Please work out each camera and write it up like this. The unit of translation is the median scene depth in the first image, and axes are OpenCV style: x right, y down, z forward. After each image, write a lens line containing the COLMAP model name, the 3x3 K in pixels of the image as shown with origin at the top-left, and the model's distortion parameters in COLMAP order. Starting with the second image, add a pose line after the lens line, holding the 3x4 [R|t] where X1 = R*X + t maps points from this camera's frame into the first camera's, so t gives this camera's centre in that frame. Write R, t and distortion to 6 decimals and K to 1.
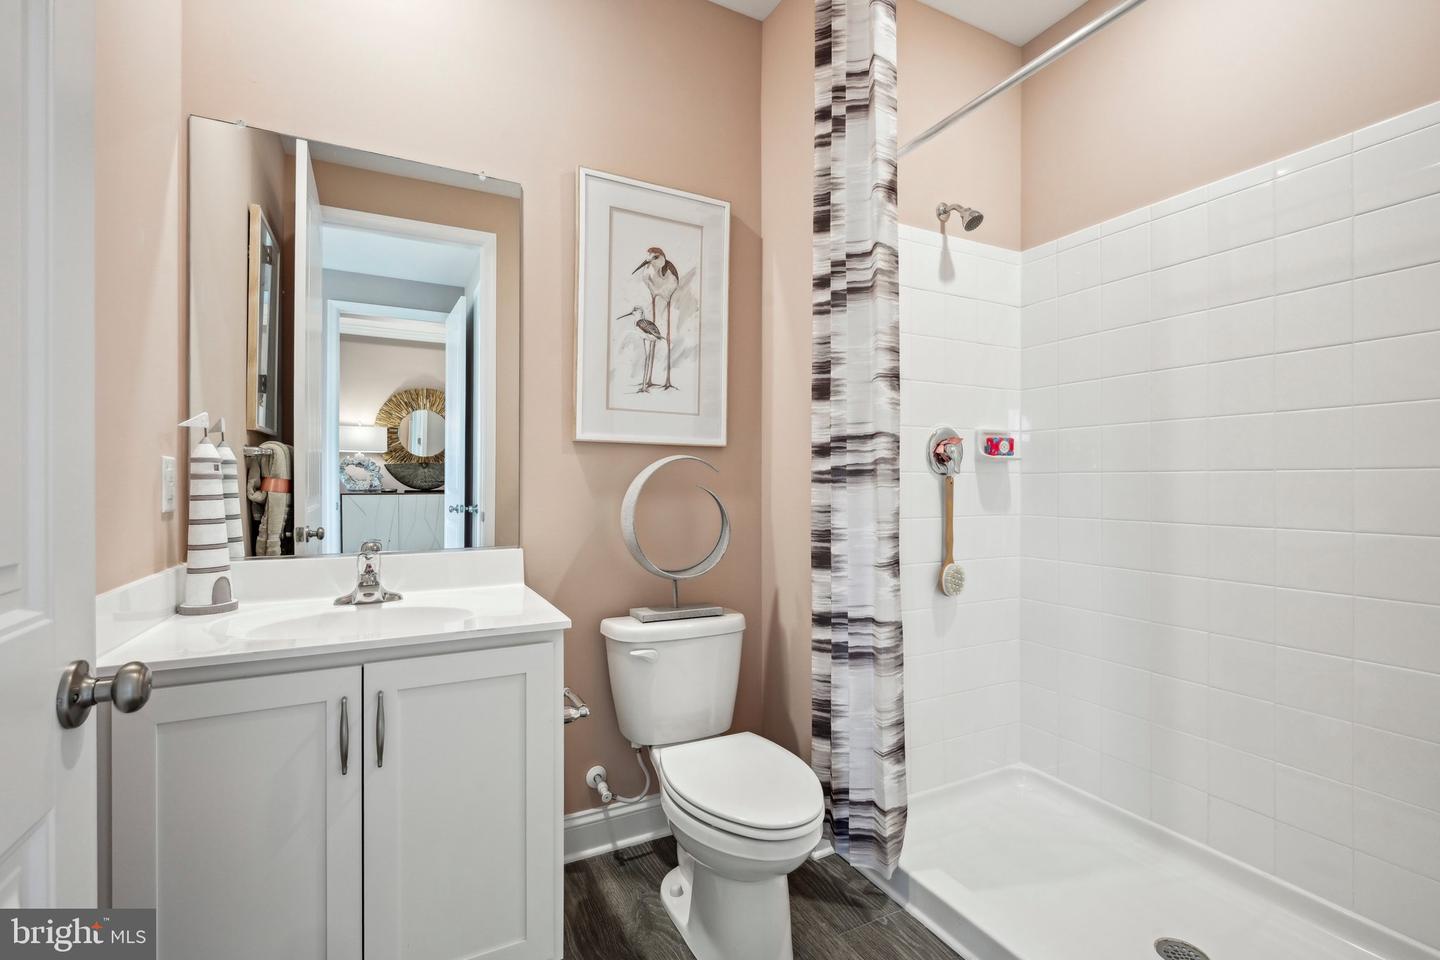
lens RADIAL K [[628.8, 0, 718.4], [0, 628.8, 475.8], [0, 0, 1]] dist [-0.000914, 0.000259]
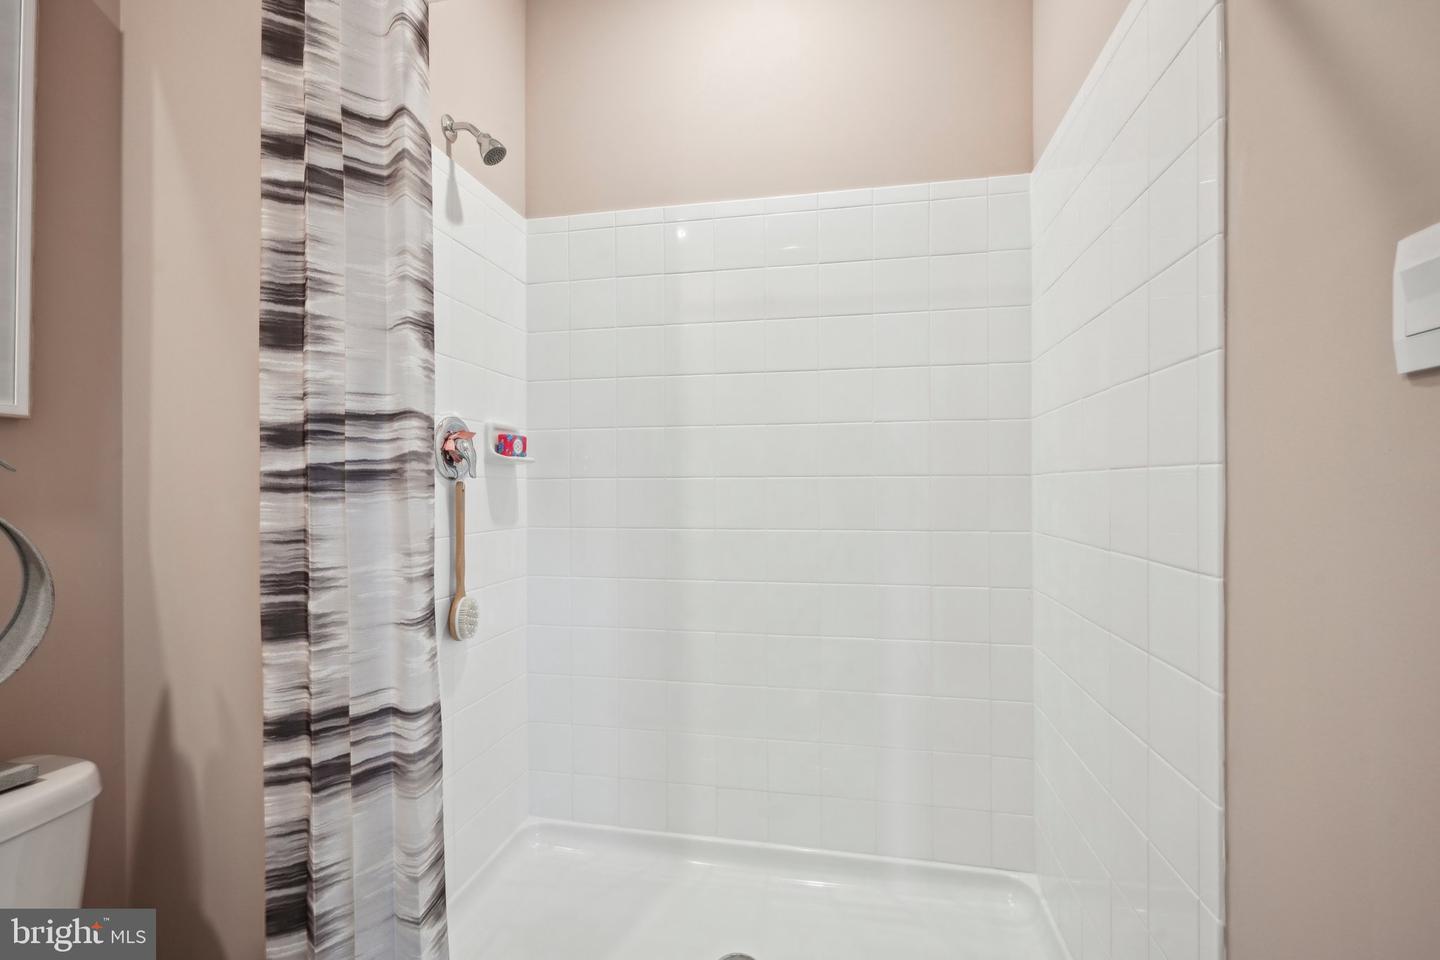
lens RADIAL K [[646.9, 0, 719.6], [0, 646.9, 486.3], [0, 0, 1]] dist [-0.001552, 0.000145]
pose [[0.631242, -0.002617, 0.775582, -0.045628], [-0.002493, 0.999982, 0.005403, 0.001727], [-0.775582, -0.005345, 0.631224, 0.323999]]
